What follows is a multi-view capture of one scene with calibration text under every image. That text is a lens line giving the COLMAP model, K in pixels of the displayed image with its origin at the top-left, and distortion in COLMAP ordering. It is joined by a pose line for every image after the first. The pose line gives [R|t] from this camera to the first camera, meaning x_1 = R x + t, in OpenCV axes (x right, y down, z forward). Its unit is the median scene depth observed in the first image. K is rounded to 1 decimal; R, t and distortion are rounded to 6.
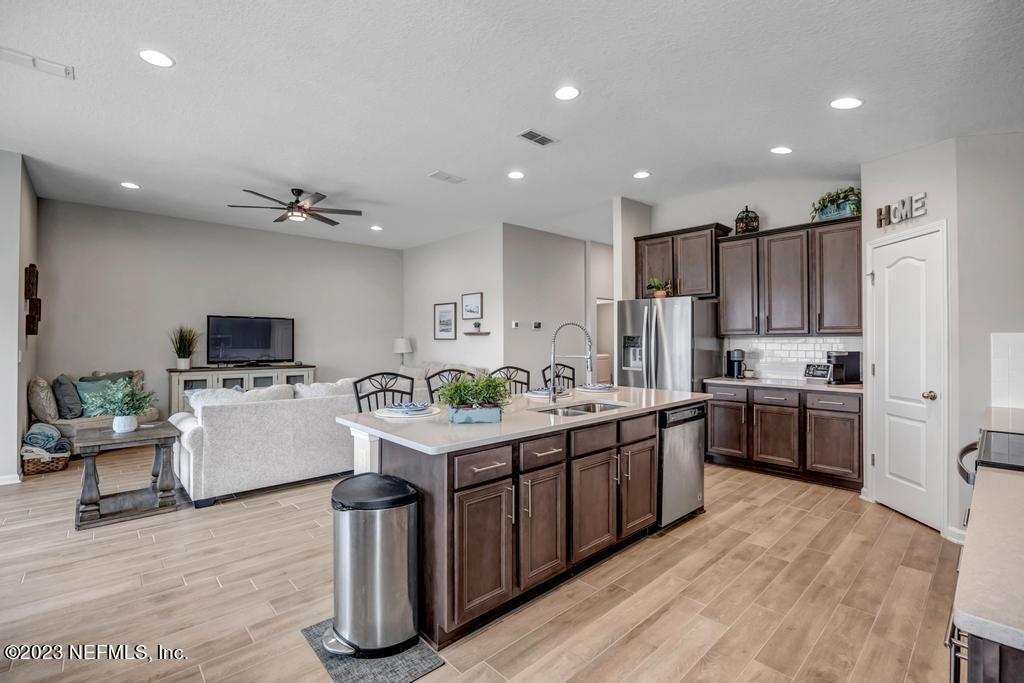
lens RADIAL K [[454.3, 0, 515.1], [0, 454.3, 338.4], [0, 0, 1]] dist [-0.025604, 0.002241]
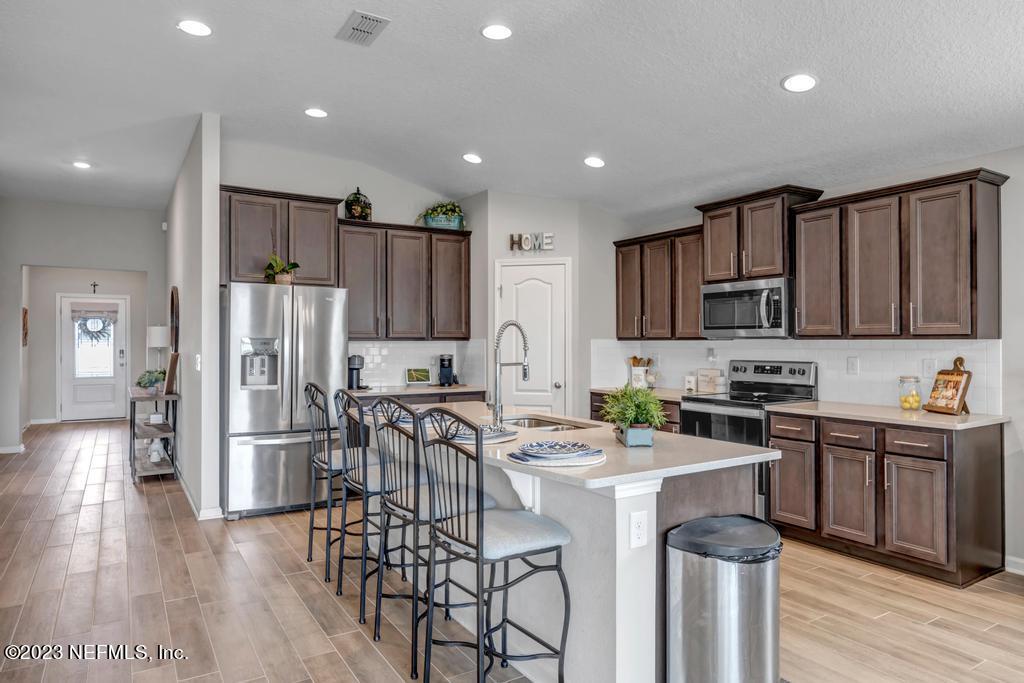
lens RADIAL K [[636.2, 0, 522.5], [0, 636.2, 340.4], [0, 0, 1]] dist [-0.006698, -0.003410]
pose [[0.182727, 0.004206, 0.983155, -0.664253], [-0.003618, 0.999987, -0.003606, -0.000376], [-0.983157, -0.002898, 0.182740, 0.513299]]
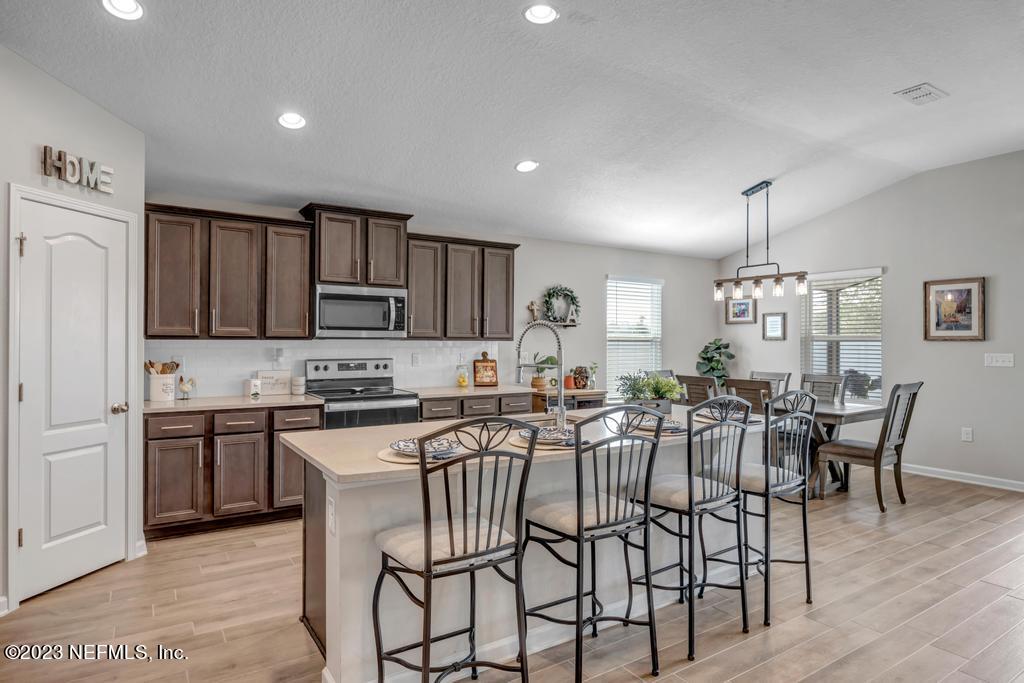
lens RADIAL K [[564.3, 0, 504.5], [0, 564.3, 344.0], [0, 0, 1]] dist [-0.008912, -0.002140]
pose [[-0.981213, -0.003515, 0.192893, -0.006976], [-0.003482, 0.999994, 0.000505, -0.000582], [-0.192894, -0.000176, -0.981220, 1.311563]]
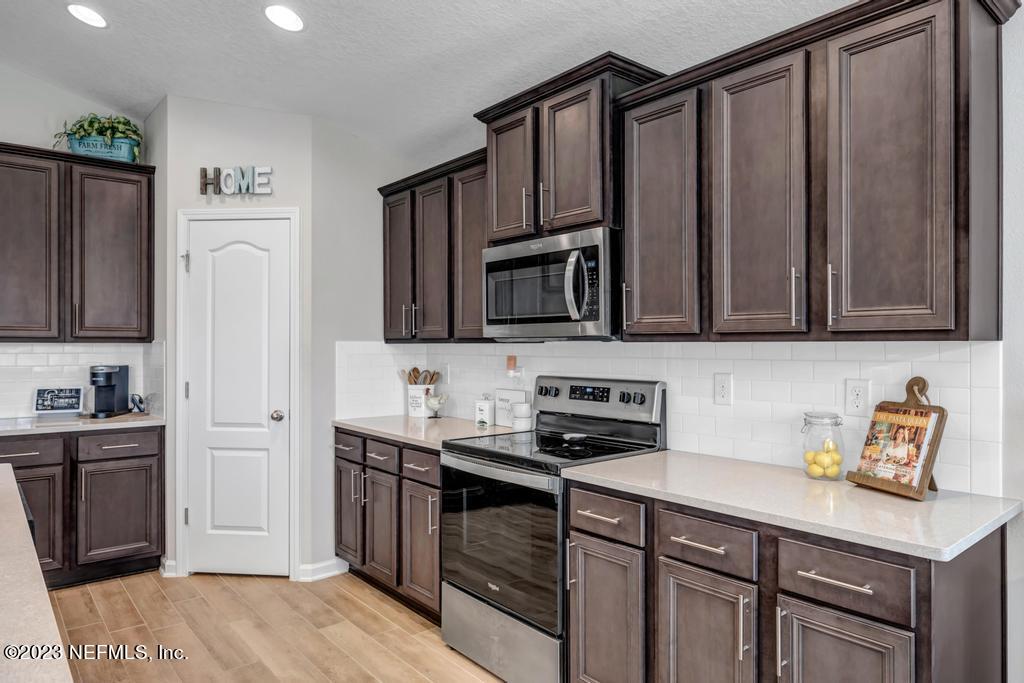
lens RADIAL K [[636.2, 0, 524.8], [0, 636.2, 347.4], [0, 0, 1]] dist [-0.006698, -0.003410]
pose [[0.037596, 0.000897, 0.999293, -0.154176], [-0.006745, 0.999977, -0.000643, -0.000986], [-0.999270, -0.006716, 0.037601, 0.338858]]
